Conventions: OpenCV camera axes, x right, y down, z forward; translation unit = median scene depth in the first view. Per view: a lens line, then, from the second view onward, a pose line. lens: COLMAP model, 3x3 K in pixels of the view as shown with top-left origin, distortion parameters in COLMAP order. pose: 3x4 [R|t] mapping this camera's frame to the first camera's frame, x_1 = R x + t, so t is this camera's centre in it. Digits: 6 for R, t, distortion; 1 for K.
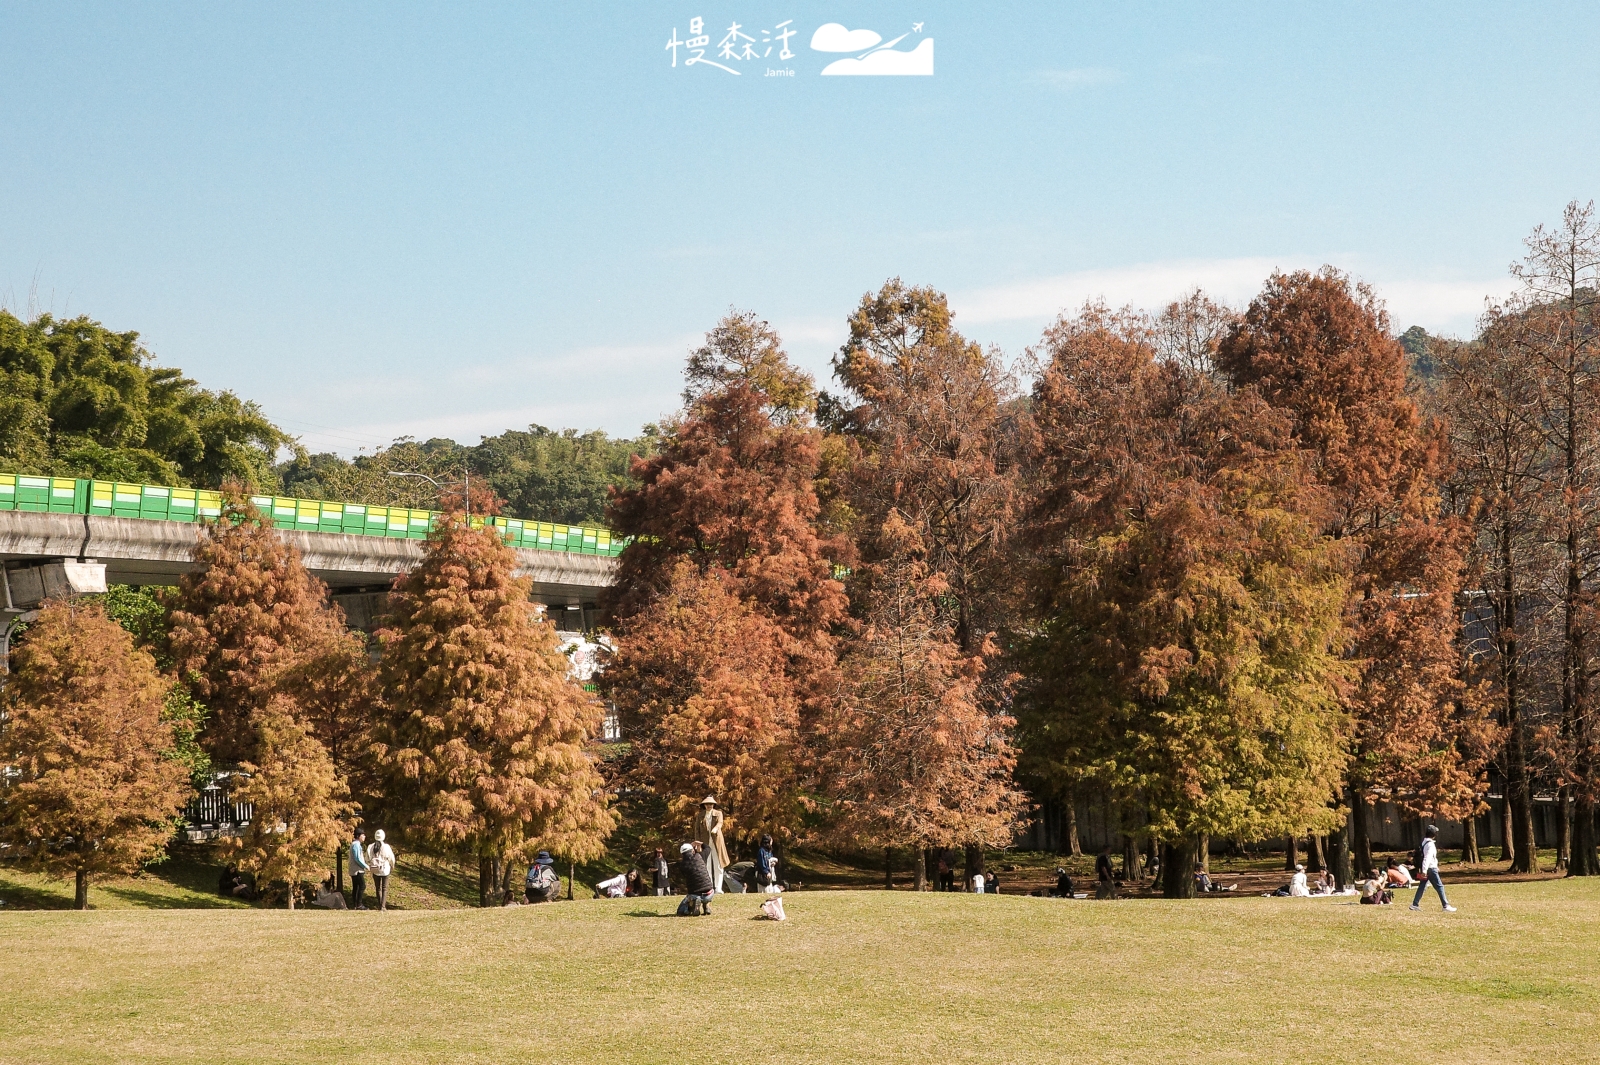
lens RADIAL K [[3145.8, 0, 797.7], [0, 3145.8, 638.6], [0, 0, 1]] dist [-0.010505, 0.040493]
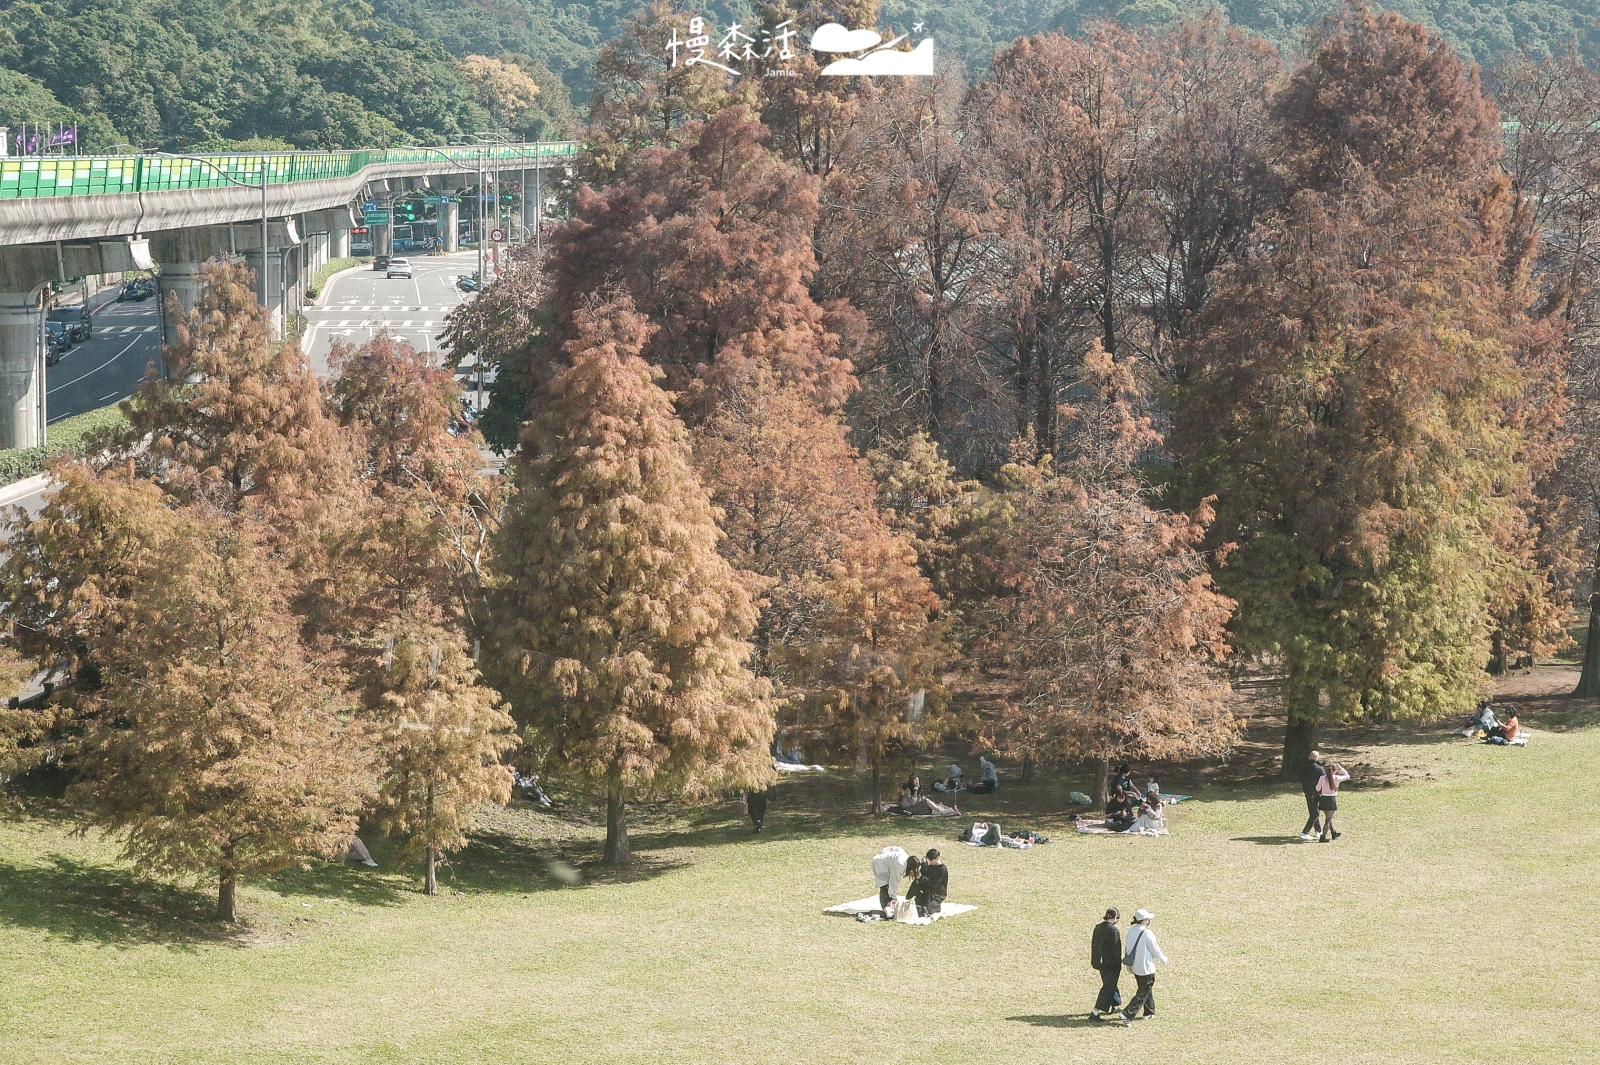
lens RADIAL K [[3205.0, 0, 800.0], [0, 3205.0, 532.5], [0, 0, 1]] dist [0.029533, -0.214845]
pose [[0.957107, 0.004514, 0.289699, -0.270868], [-0.044635, 0.990240, 0.132034, -0.093465], [-0.286276, -0.139302, 0.947967, 0.218192]]
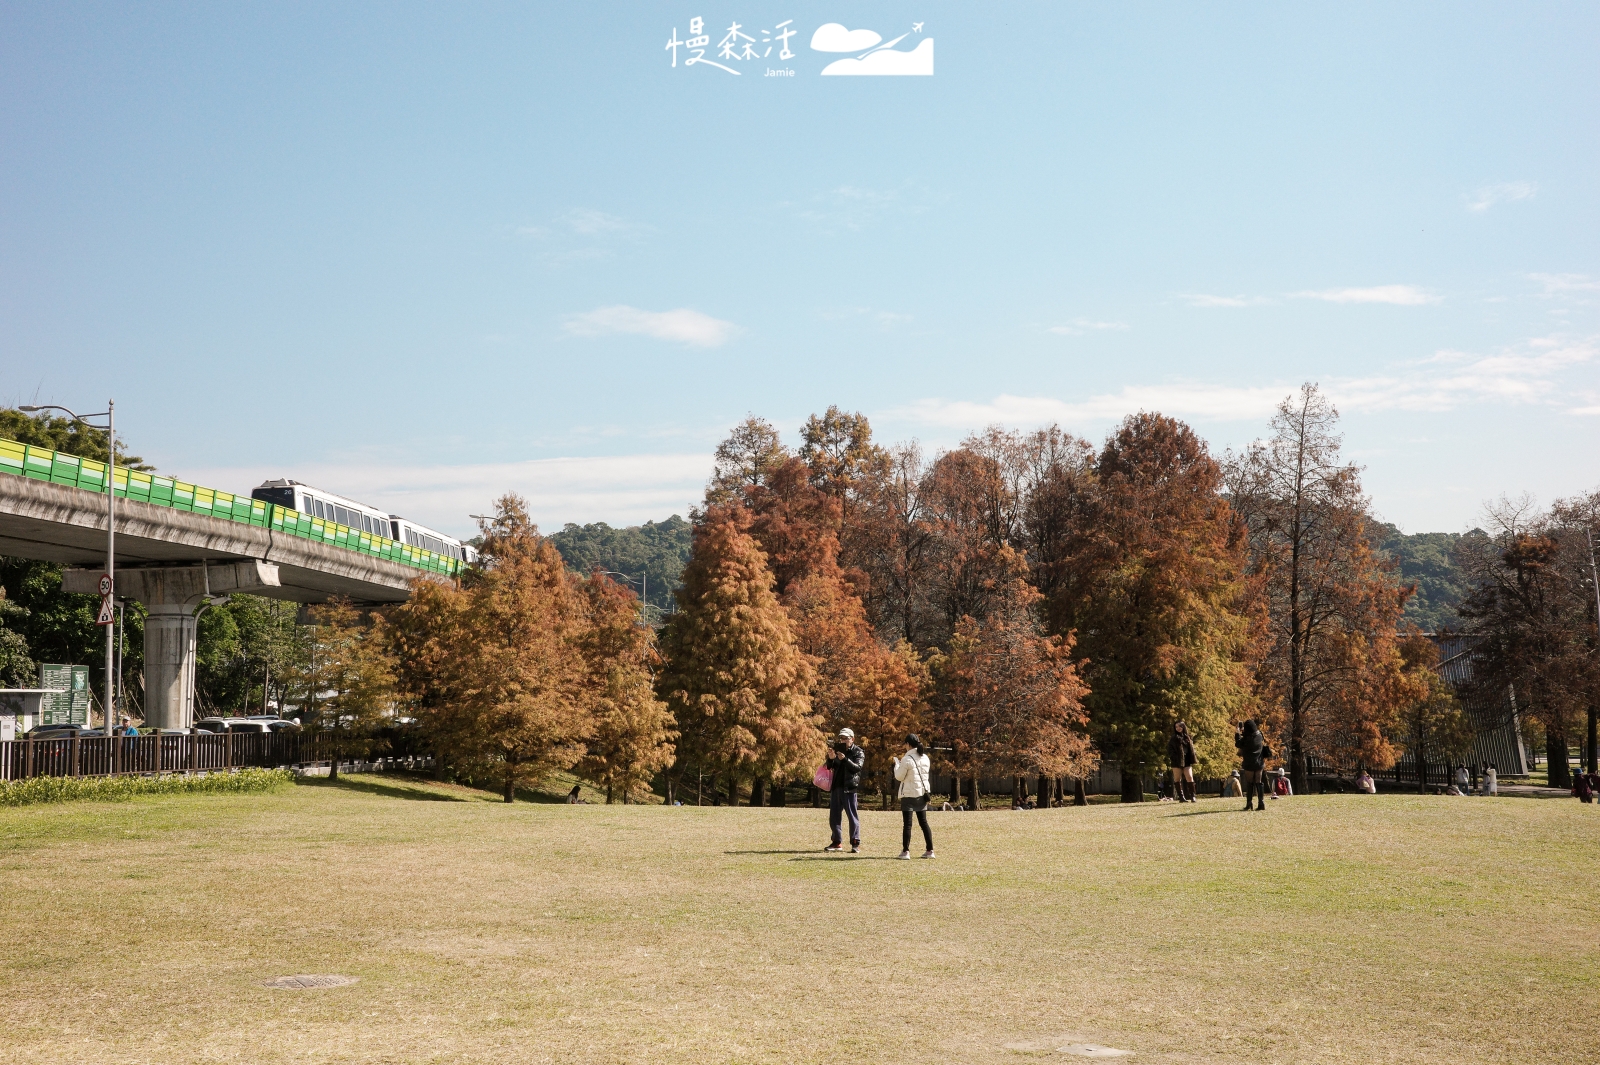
lens RADIAL K [[1774.3, 0, 798.7], [0, 1774.3, 556.9], [0, 0, 1]] dist [-0.005471, 0.589537]
pose [[0.958913, 0.054937, 0.278329, -0.272248], [-0.034356, 0.996338, -0.078295, 0.031347], [-0.281611, 0.065516, 0.957289, 0.240363]]
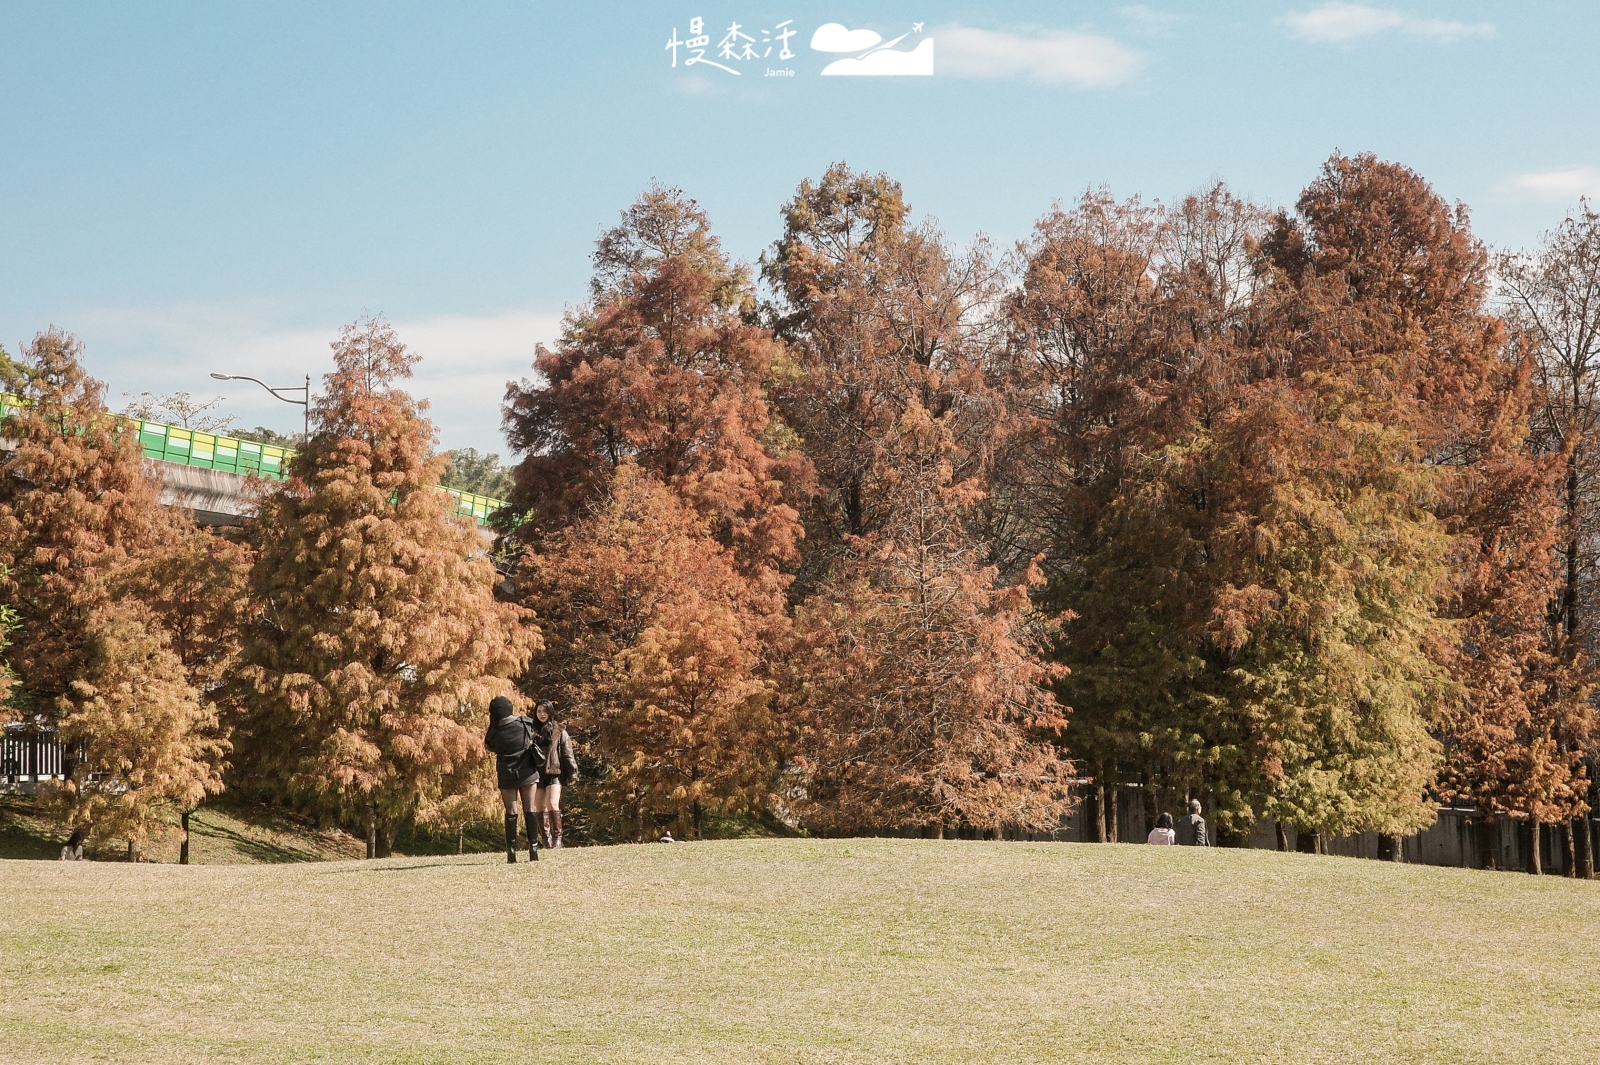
lens RADIAL K [[3215.5, 0, 771.6], [0, 3215.5, 531.7], [0, 0, 1]] dist [0.021579, -0.193182]
pose [[0.995821, 0.038395, 0.082870, -0.067620], [-0.034453, 0.998230, -0.048485, 0.031349], [-0.084584, 0.045427, 0.995380, 0.194719]]
